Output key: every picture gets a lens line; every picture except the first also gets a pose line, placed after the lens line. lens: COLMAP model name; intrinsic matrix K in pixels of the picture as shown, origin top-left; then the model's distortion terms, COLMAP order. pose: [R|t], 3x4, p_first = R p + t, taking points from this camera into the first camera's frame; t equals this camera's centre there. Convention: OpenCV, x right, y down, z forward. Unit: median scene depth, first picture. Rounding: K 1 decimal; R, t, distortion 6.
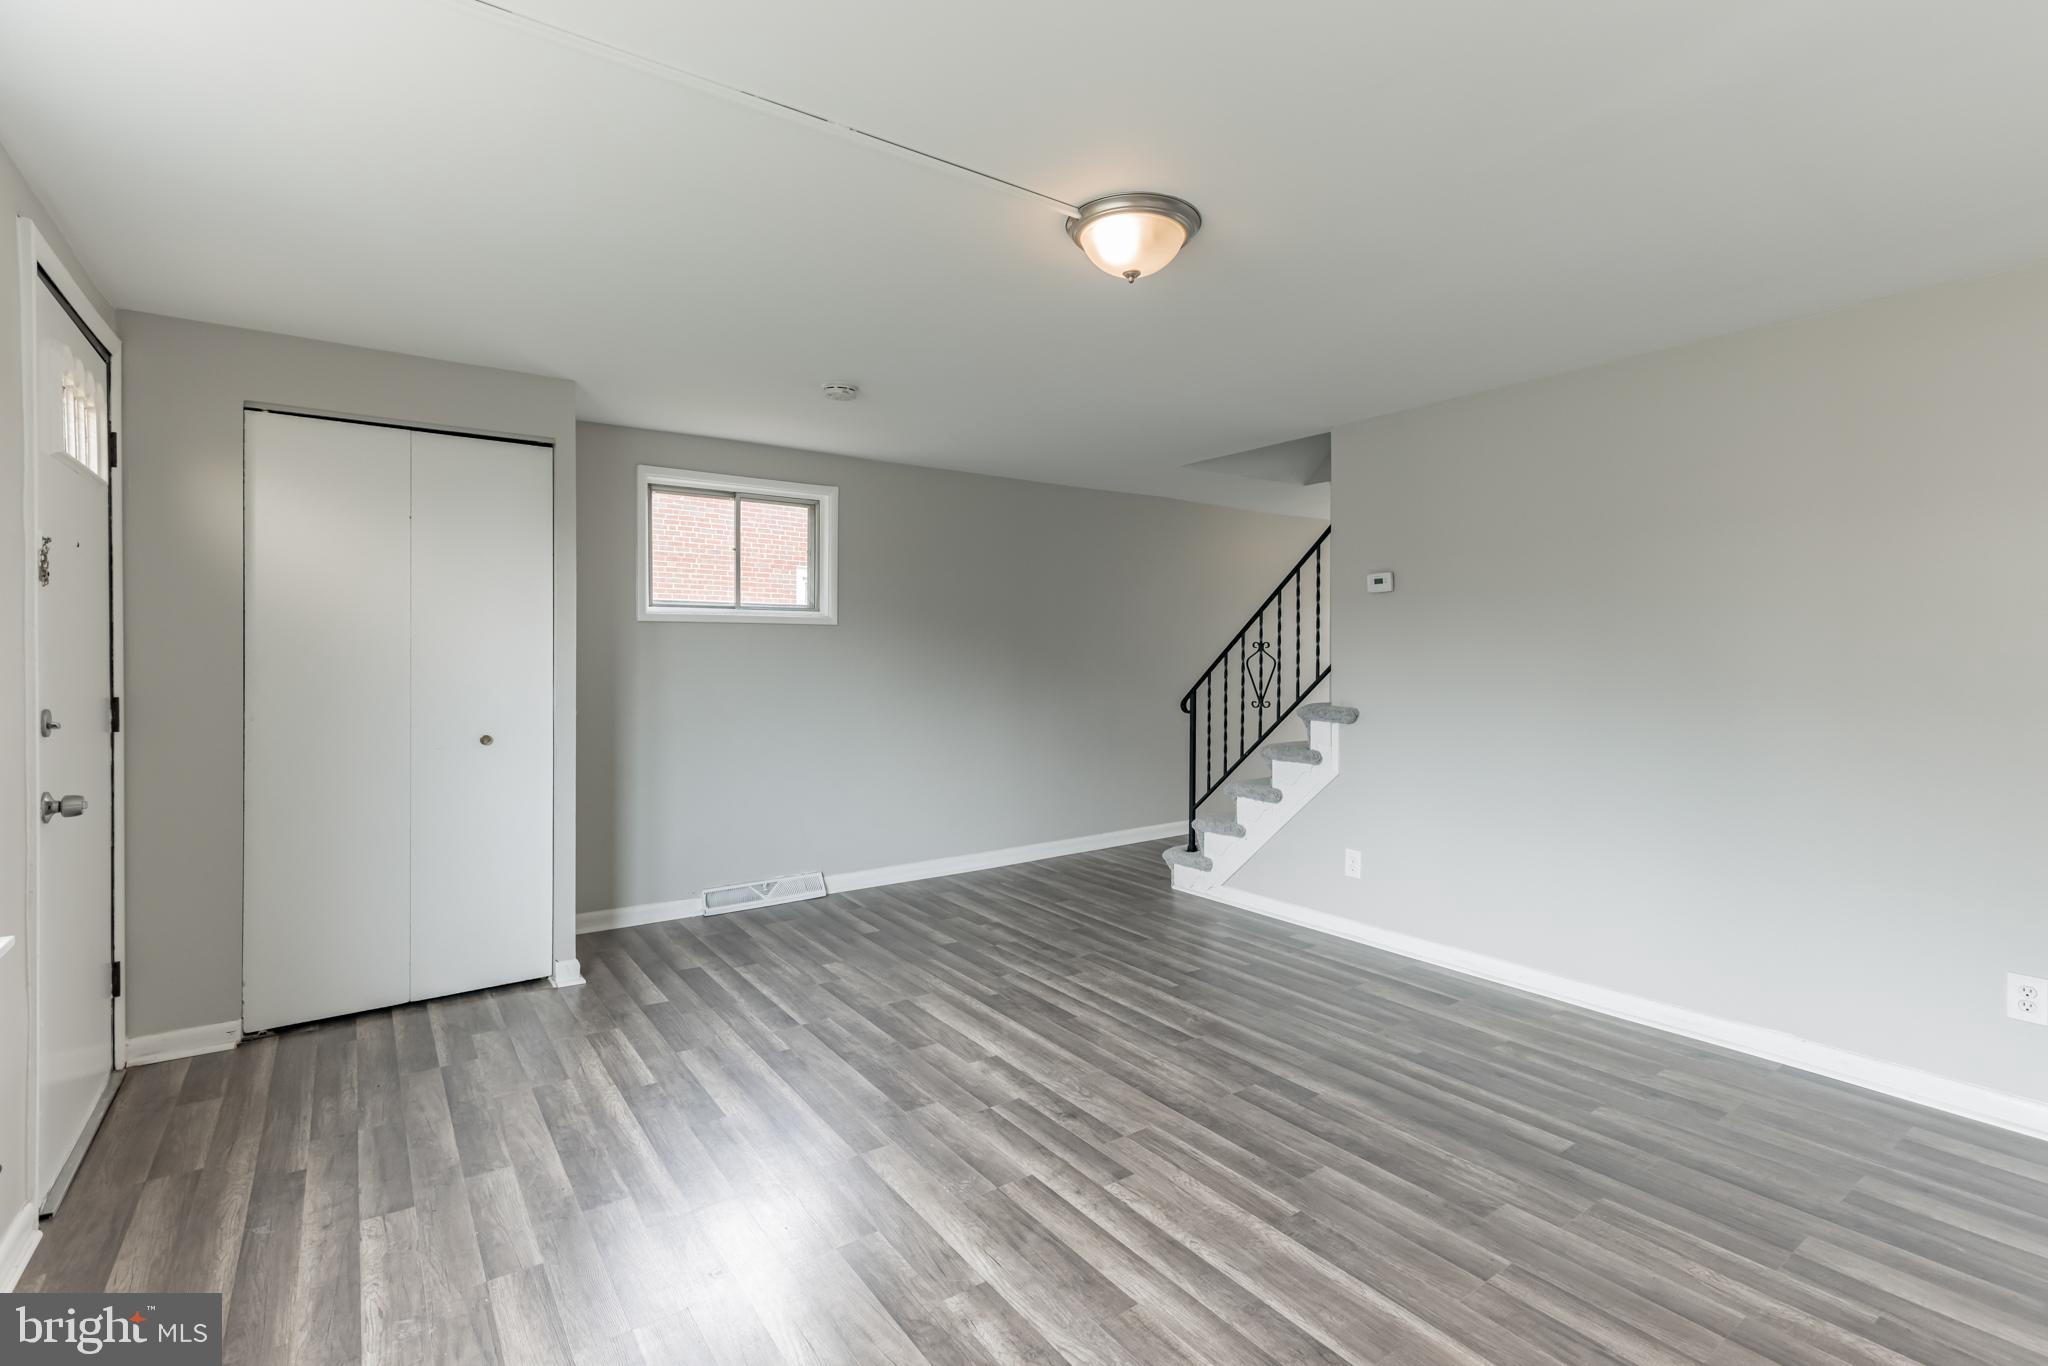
lens RADIAL K [[932.0, 0, 1027.3], [0, 932.0, 667.7], [0, 0, 1]] dist [-0.000522, -0.002323]
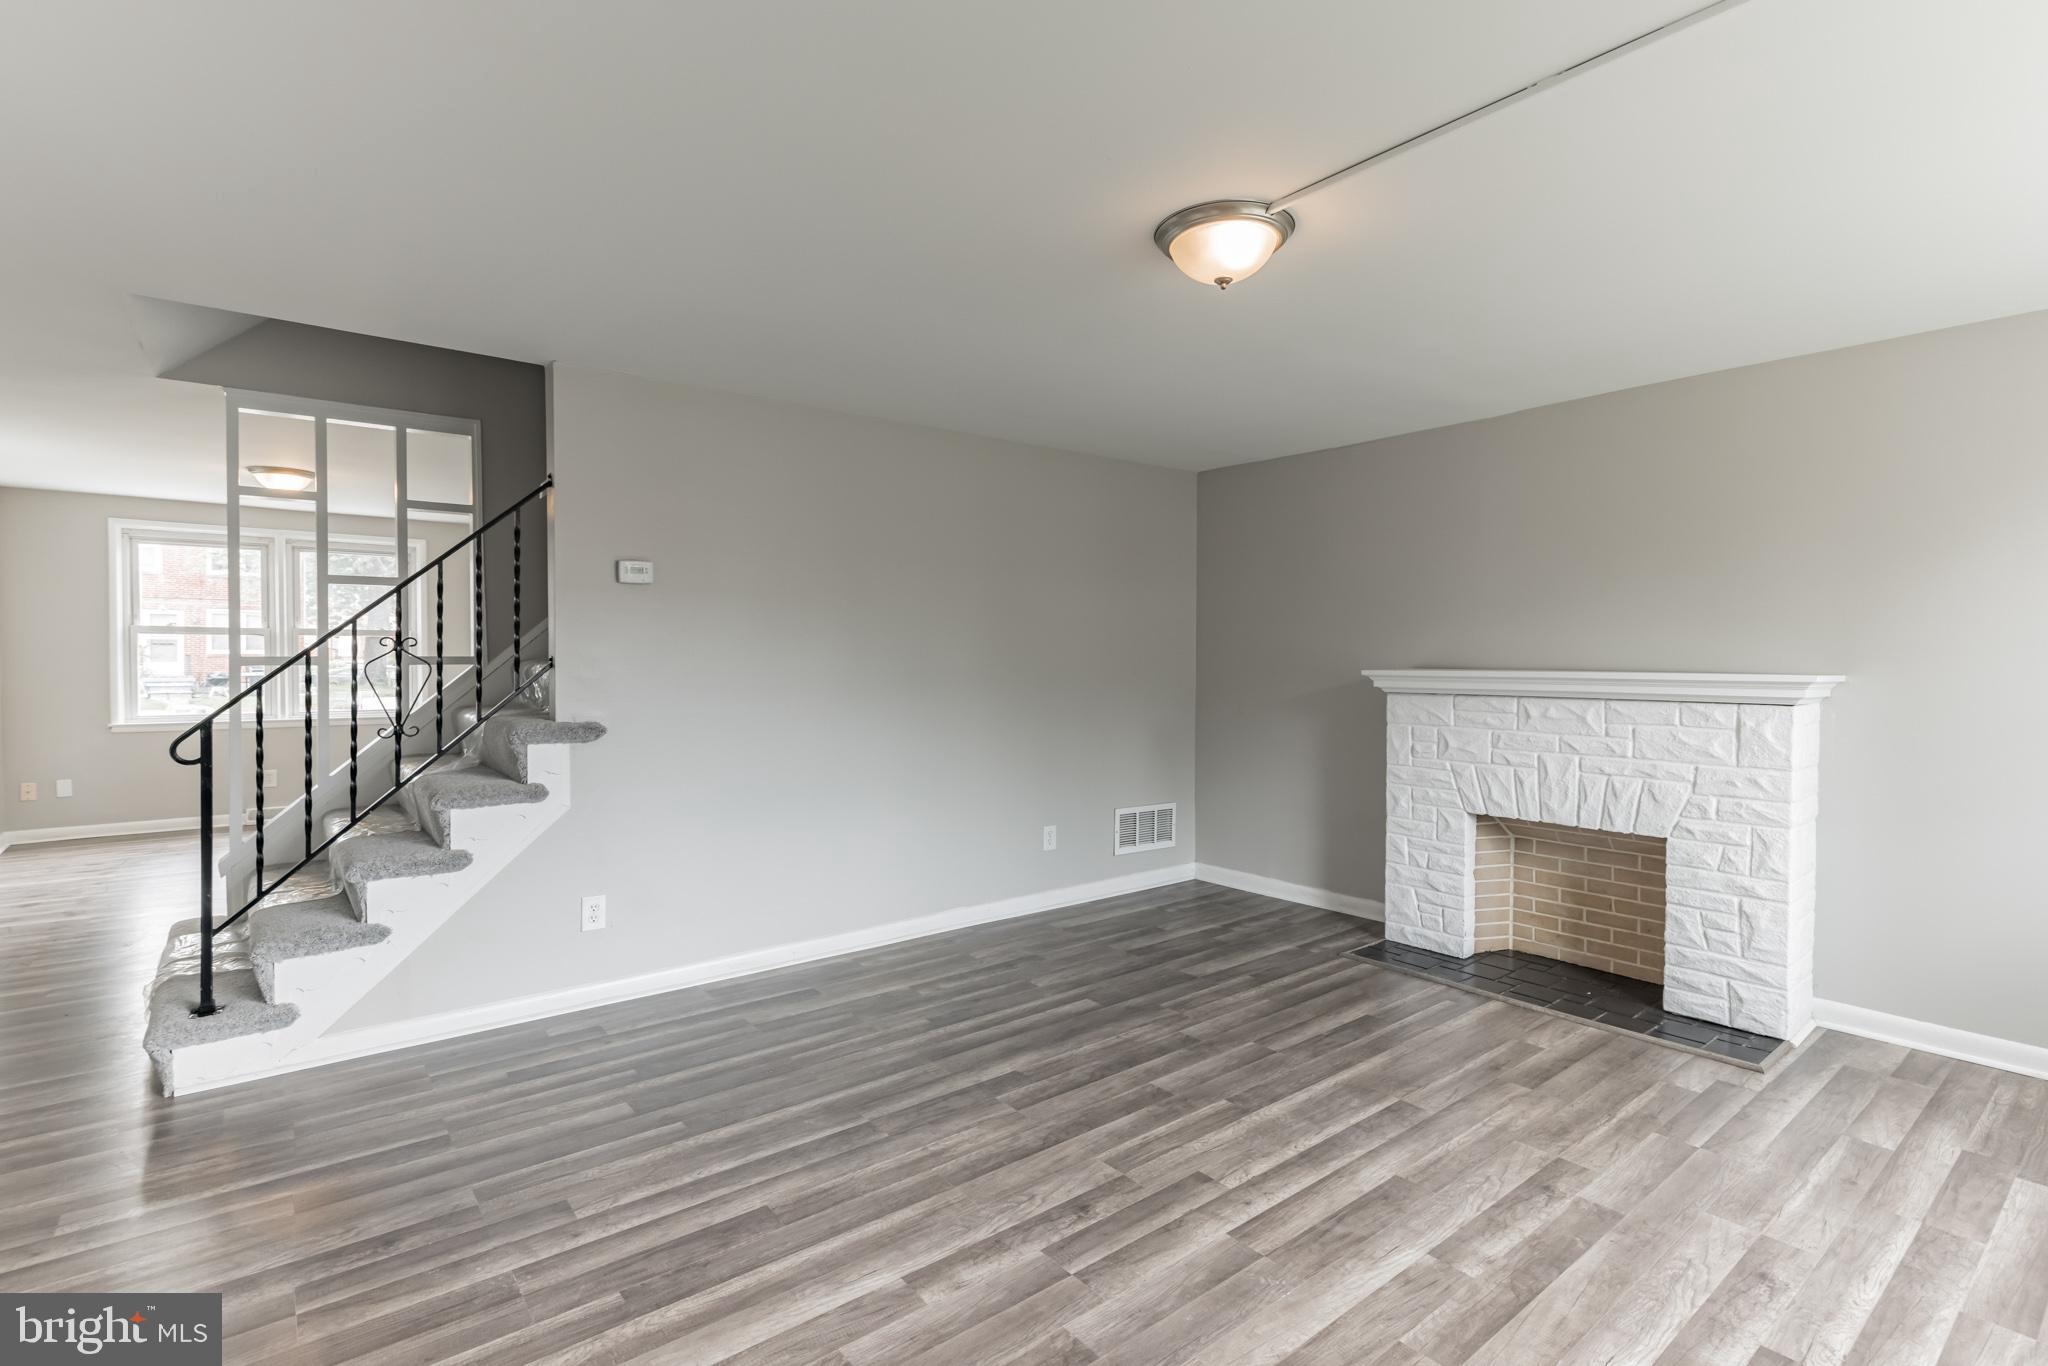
lens RADIAL K [[932.0, 0, 1025.9], [0, 932.0, 673.7], [0, 0, 1]] dist [-0.000522, -0.002323]
pose [[-0.025409, -0.022963, 0.999413, -0.735503], [0.017611, 0.999571, 0.023415, -0.014847], [-0.999522, 0.018196, -0.024994, 1.016478]]
